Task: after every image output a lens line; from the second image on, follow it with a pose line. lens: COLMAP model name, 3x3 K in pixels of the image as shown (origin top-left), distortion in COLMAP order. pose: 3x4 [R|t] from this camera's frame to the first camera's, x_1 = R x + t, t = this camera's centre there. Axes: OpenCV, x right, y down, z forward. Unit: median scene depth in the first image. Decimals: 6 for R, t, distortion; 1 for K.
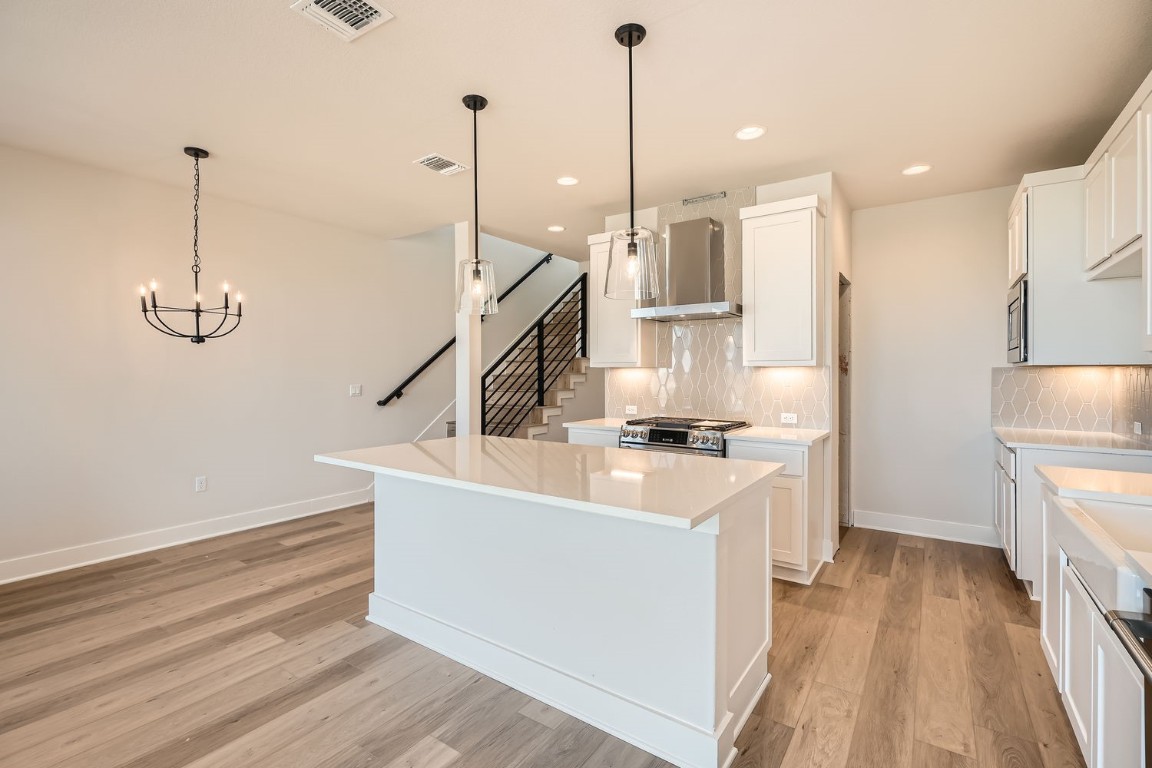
lens RADIAL K [[527.4, 0, 577.7], [0, 527.4, 379.1], [0, 0, 1]] dist [-0.004565, -0.000539]
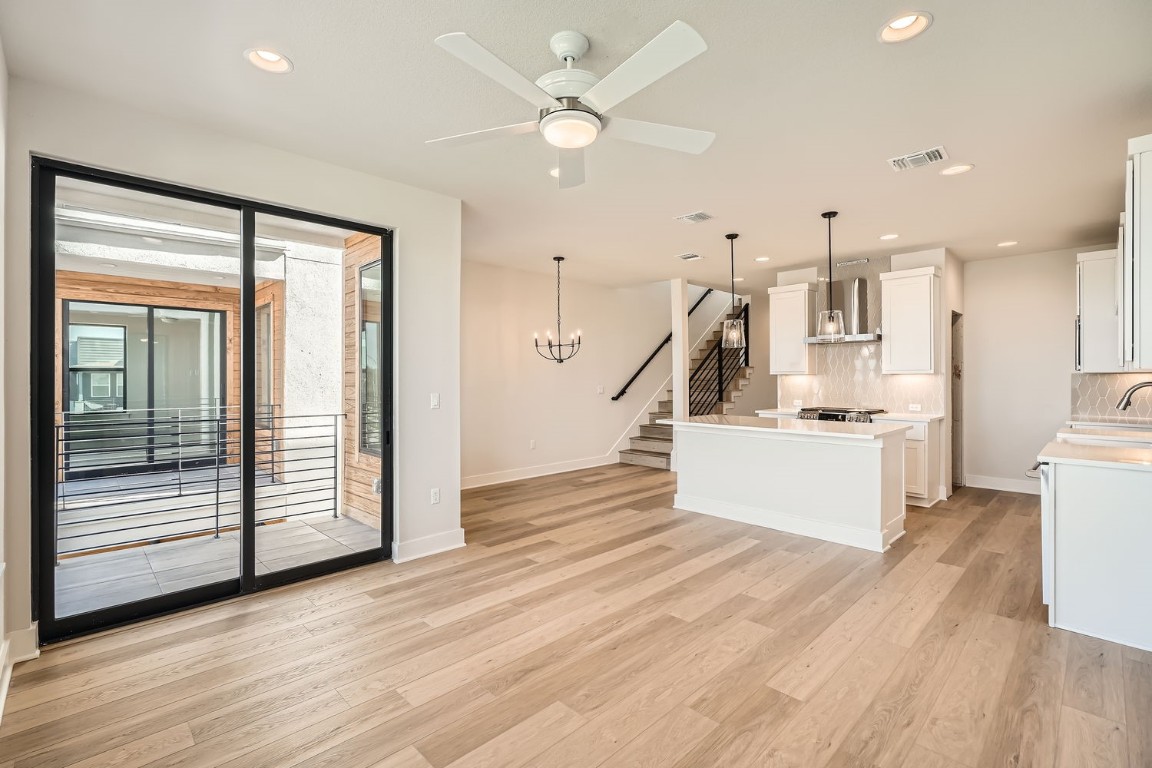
lens RADIAL K [[527.4, 0, 572.7], [0, 527.4, 381.8], [0, 0, 1]] dist [-0.004565, -0.000539]
pose [[0.981607, -0.002103, -0.190900, -0.269941], [0.001457, 0.999993, -0.003525, 0.003454], [0.190906, 0.003182, 0.981603, -0.659841]]
